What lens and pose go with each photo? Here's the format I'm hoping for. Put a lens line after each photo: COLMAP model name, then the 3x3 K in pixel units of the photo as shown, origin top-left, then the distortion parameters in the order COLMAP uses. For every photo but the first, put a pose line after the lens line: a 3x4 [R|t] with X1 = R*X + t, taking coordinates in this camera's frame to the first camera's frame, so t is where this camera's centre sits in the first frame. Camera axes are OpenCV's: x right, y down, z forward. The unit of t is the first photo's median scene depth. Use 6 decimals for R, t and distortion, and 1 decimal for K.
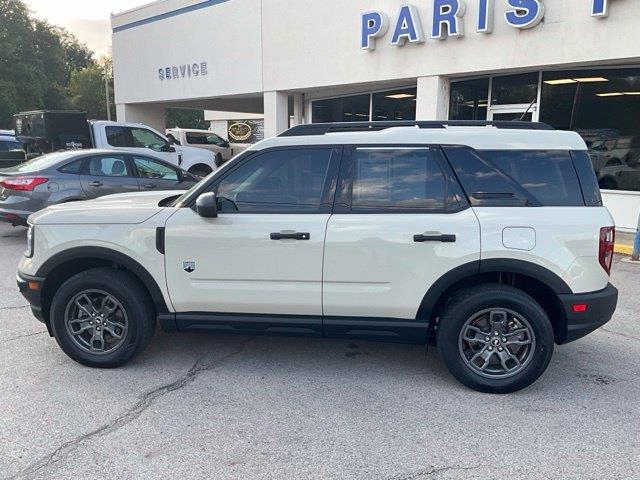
lens RADIAL K [[525.3, 0, 320.0], [0, 525.3, 240.0], [0, 0, 1]] dist [0.103705, -0.224627]
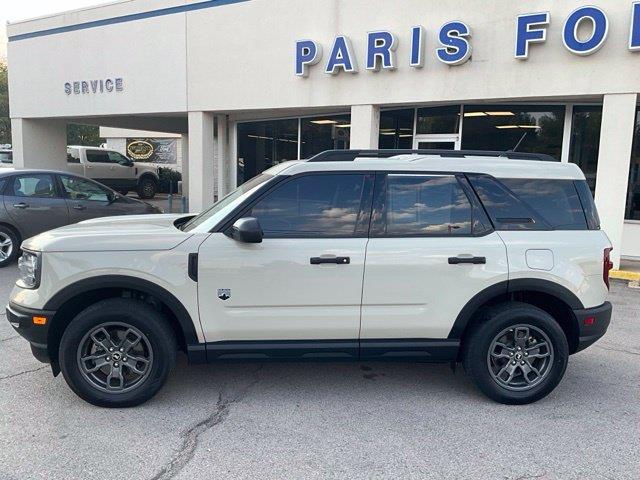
lens RADIAL K [[525.3, 0, 320.0], [0, 525.3, 240.0], [0, 0, 1]] dist [0.103705, -0.224627]
pose [[0.978461, -0.007683, 0.206287, -0.263883], [0.016042, 0.999115, -0.038879, -0.007319], [-0.205805, 0.041351, 0.977719, 0.020043]]
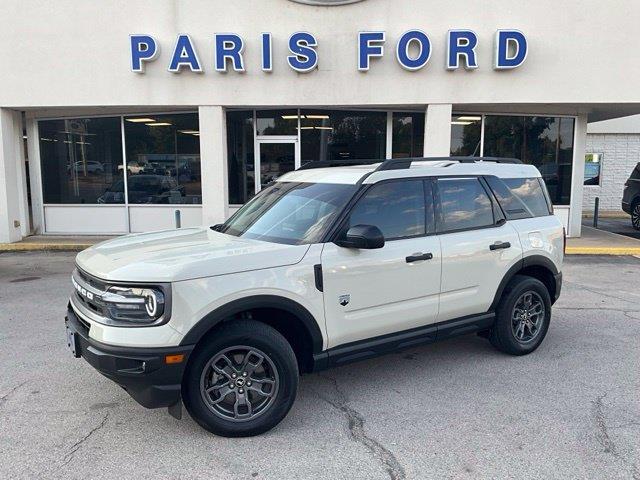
lens RADIAL K [[525.3, 0, 320.0], [0, 525.3, 240.0], [0, 0, 1]] dist [0.103705, -0.224627]
pose [[0.766962, -0.093083, 0.634906, -0.873212], [0.119656, 0.992815, 0.001012, -0.066529], [-0.630438, 0.075194, 0.772589, 0.239063]]
